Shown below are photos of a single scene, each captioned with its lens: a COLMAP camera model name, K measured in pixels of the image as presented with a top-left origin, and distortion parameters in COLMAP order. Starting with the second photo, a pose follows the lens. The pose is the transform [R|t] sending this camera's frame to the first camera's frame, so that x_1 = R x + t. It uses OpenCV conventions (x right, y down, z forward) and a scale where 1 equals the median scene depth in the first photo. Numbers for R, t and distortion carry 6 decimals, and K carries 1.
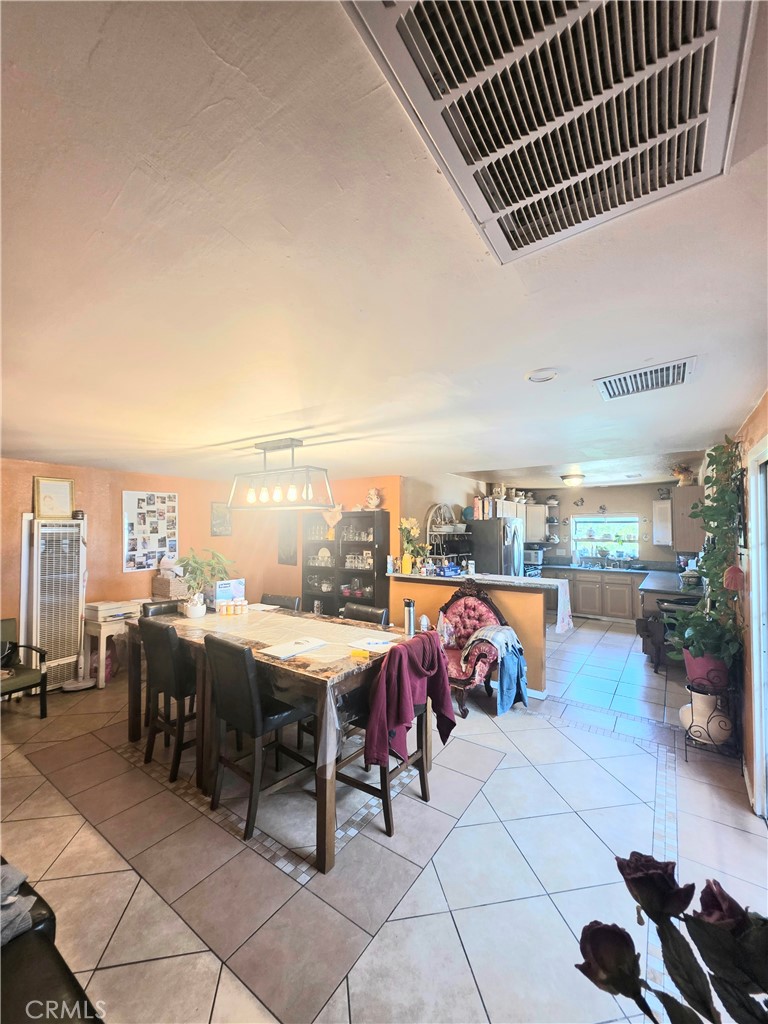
lens RADIAL K [[405.6, 0, 384.0], [0, 405.6, 512.0], [0, 0, 1]] dist [-0.000636, 0.000354]
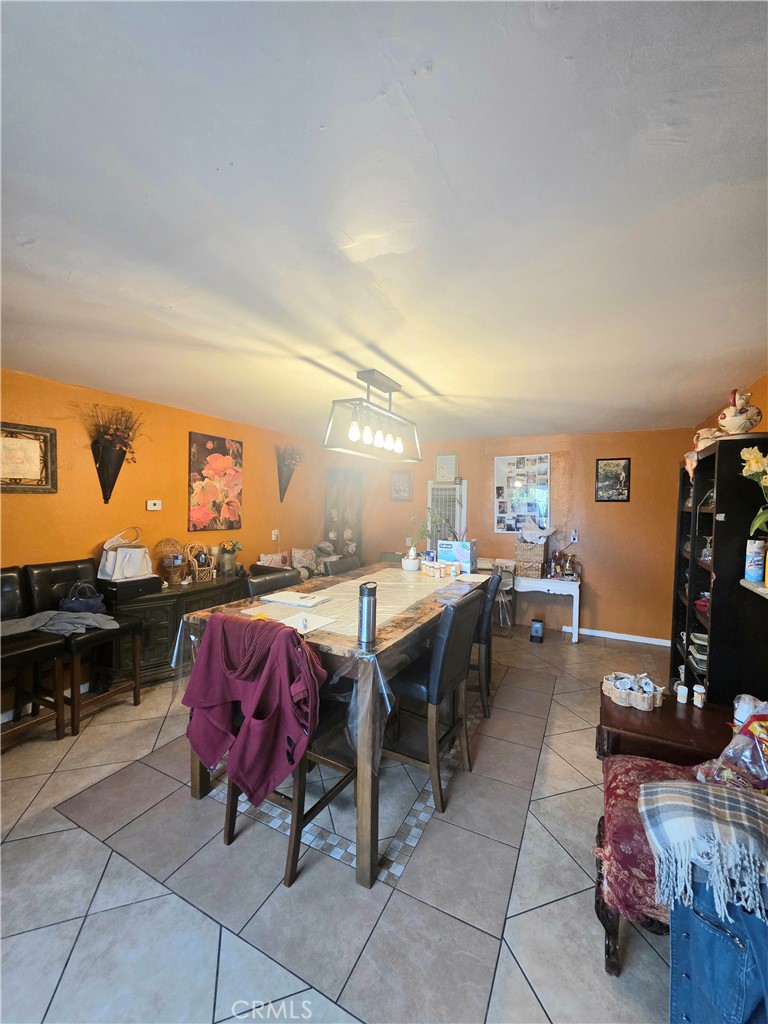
lens RADIAL K [[405.6, 0, 384.0], [0, 405.6, 512.0], [0, 0, 1]] dist [-0.000636, 0.000354]
pose [[0.142242, 0.026147, -0.989487, 0.382846], [0.023797, 0.999272, 0.029827, 0.054400], [0.989546, -0.027790, 0.141516, 0.549182]]
